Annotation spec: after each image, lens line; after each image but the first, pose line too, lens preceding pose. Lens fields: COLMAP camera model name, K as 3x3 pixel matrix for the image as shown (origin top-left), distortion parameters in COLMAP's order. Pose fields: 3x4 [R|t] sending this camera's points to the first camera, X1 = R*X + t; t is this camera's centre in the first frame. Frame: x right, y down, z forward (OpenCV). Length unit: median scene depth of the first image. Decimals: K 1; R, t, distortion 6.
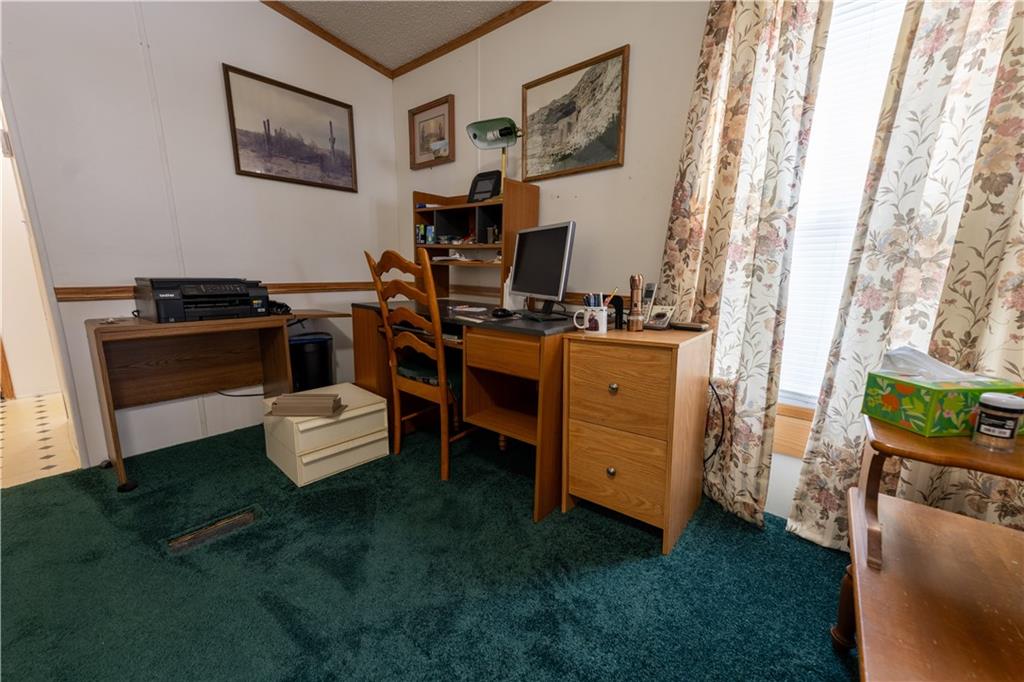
lens RADIAL K [[393.6, 0, 512.0], [0, 393.6, 341.0], [0, 0, 1]] dist [0.021960, -0.000030]
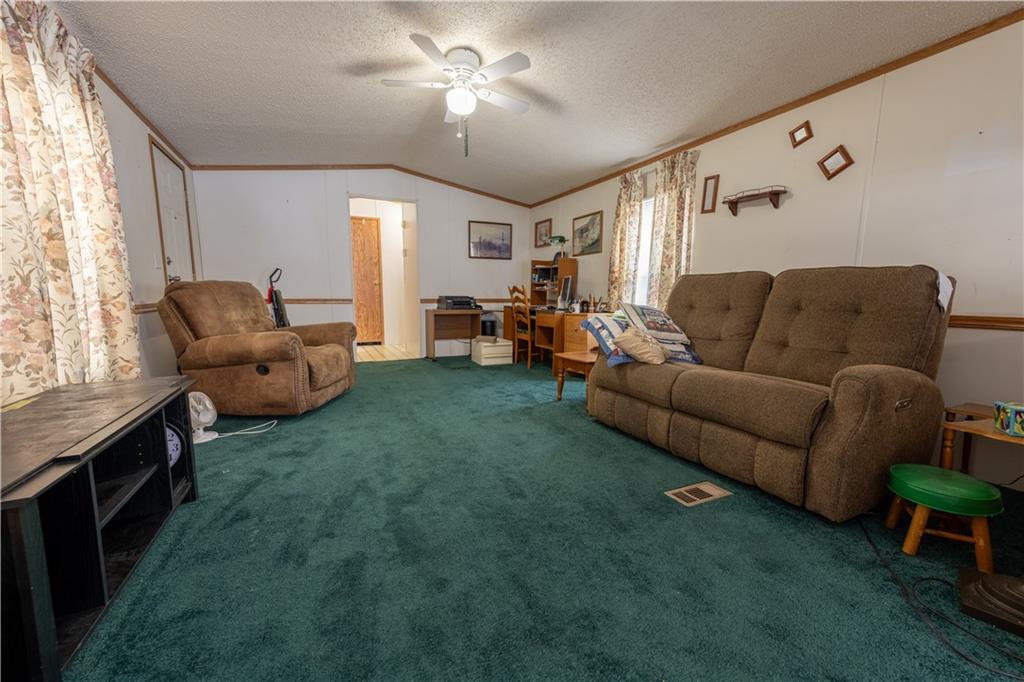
lens RADIAL K [[393.6, 0, 512.0], [0, 393.6, 341.0], [0, 0, 1]] dist [0.021960, -0.000030]
pose [[0.916521, 0.044752, -0.397474, 0.705633], [-0.070600, 0.996219, -0.050629, 0.271825], [0.393706, 0.074464, 0.916216, -1.375190]]
